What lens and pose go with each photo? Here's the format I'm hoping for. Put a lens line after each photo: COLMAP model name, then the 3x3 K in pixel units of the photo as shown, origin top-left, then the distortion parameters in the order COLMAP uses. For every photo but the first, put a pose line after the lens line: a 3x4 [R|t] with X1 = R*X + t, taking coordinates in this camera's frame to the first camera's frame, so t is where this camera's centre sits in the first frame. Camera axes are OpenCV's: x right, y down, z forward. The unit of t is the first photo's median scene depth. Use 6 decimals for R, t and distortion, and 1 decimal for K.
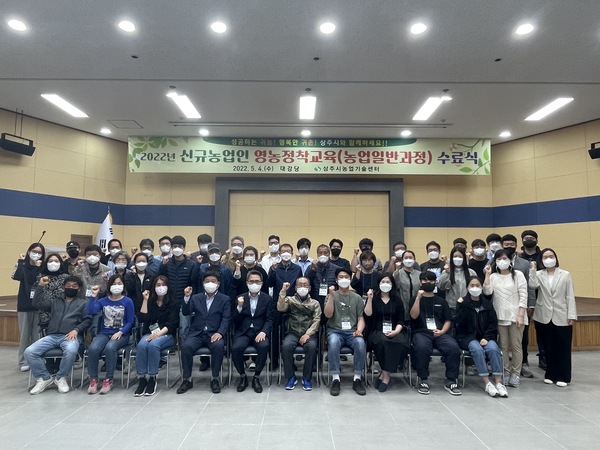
lens RADIAL K [[438.5, 0, 300.0], [0, 438.5, 225.0], [0, 0, 1]] dist [-0.000269, -0.027545]
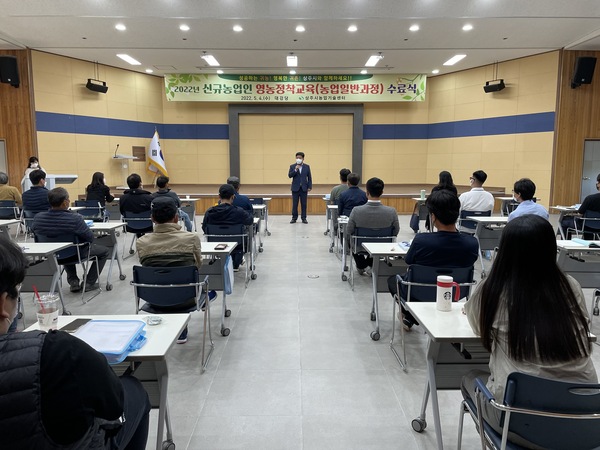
lens RADIAL K [[462.2, 0, 300.0], [0, 462.2, 225.0], [0, 0, 1]] dist [0.052114, -0.081542]
pose [[0.999965, -0.007060, 0.004392, 0.026367], [0.005995, 0.978216, 0.207501, -0.038261], [-0.005761, -0.207467, 0.978225, -0.538129]]
